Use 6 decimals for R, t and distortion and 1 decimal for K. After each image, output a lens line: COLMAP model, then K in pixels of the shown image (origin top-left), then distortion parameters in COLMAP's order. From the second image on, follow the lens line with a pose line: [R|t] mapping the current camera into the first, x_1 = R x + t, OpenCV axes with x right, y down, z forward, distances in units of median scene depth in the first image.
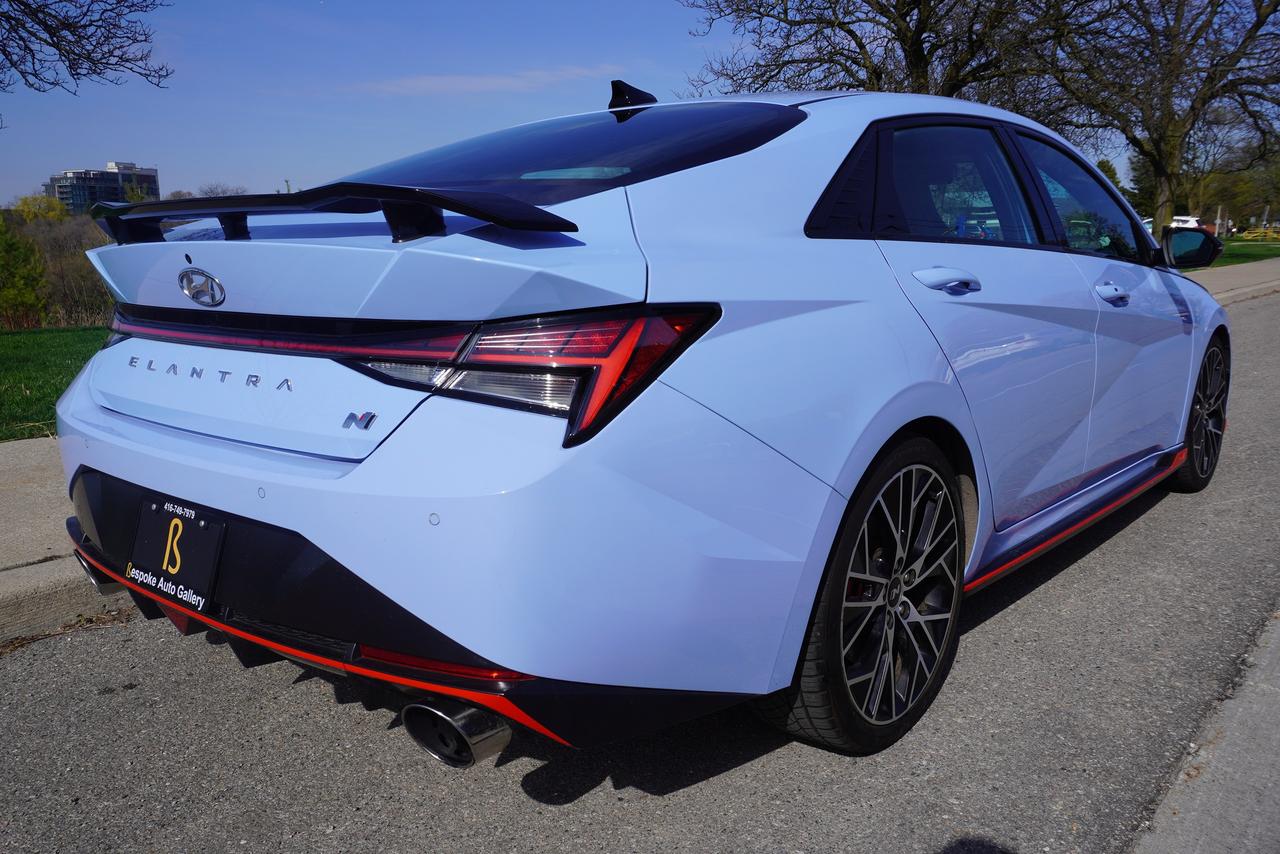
lens RADIAL K [[1022.4, 0, 634.6], [0, 1022.4, 428.2], [0, 0, 1]] dist [-0.015155, 0.020264]
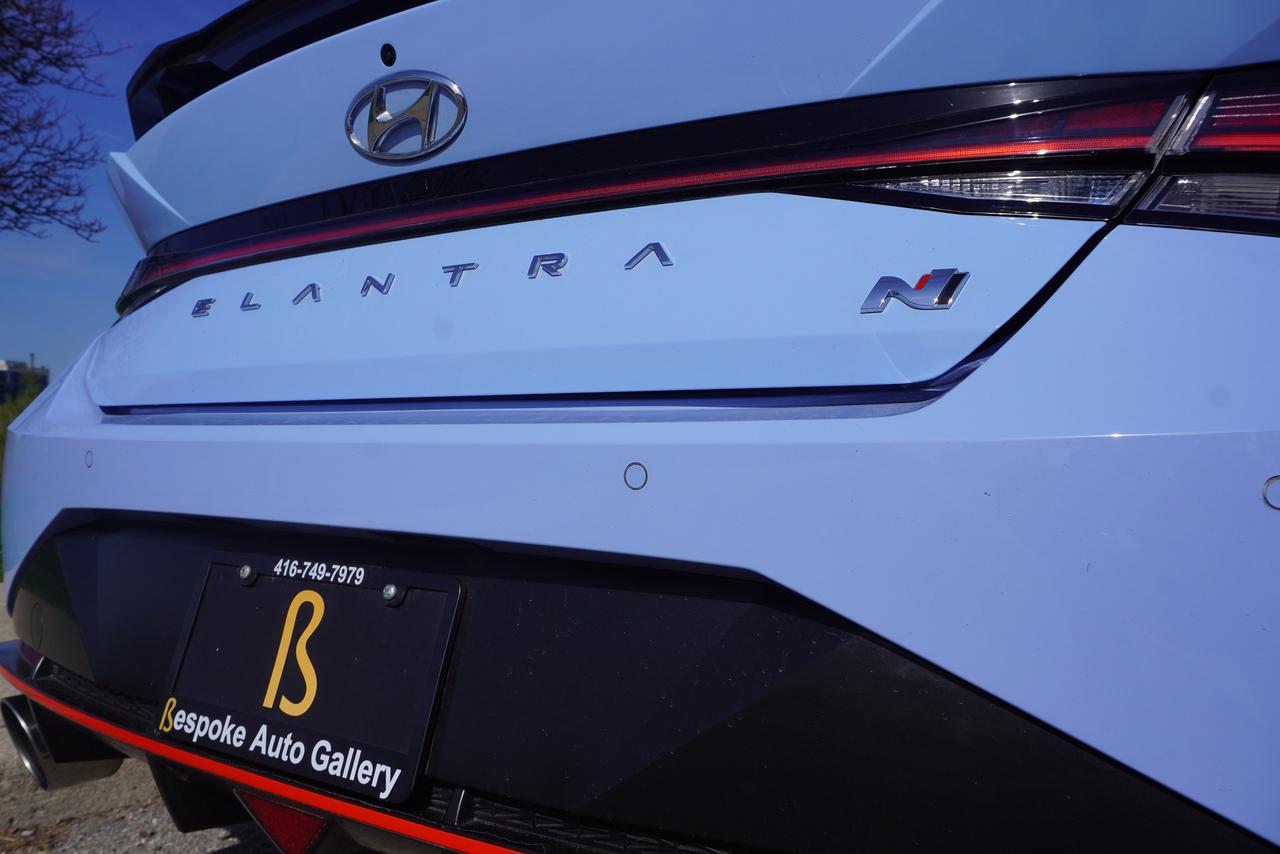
lens RADIAL K [[1022.4, 0, 645.7], [0, 1022.4, 429.4], [0, 0, 1]] dist [-0.015155, 0.020264]
pose [[0.993970, 0.035363, 0.103792, -0.349950], [-0.012975, 0.977849, -0.208909, 0.111358], [-0.108881, 0.206303, 0.972412, 0.529452]]
